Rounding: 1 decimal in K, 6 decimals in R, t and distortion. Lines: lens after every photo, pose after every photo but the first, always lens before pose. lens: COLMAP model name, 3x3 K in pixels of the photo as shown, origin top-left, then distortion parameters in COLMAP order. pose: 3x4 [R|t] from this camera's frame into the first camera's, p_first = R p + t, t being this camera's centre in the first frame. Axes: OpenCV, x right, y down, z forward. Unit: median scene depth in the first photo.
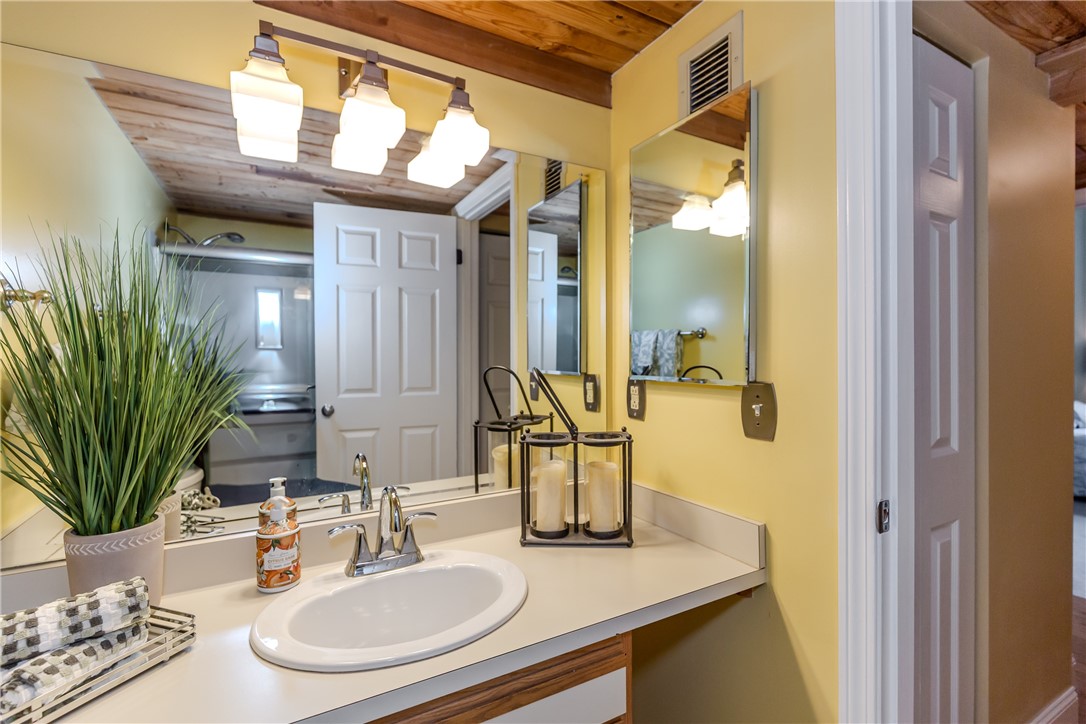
lens RADIAL K [[487.0, 0, 551.7], [0, 487.0, 360.8], [0, 0, 1]] dist [0.000319, -0.000426]
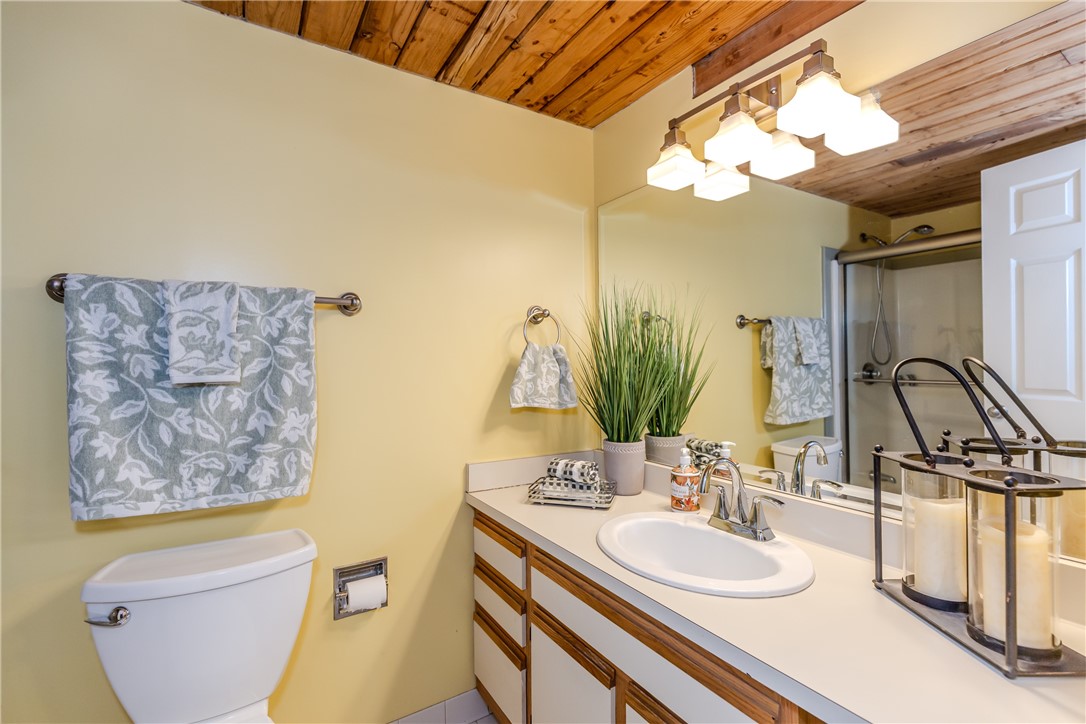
lens RADIAL K [[487.0, 0, 551.0], [0, 487.0, 358.7], [0, 0, 1]] dist [0.000319, -0.000426]
pose [[0.071633, 0.005362, -0.997417, 0.689383], [-0.003017, 0.999982, 0.005159, 0.011400], [0.997426, 0.002639, 0.071648, 0.436163]]
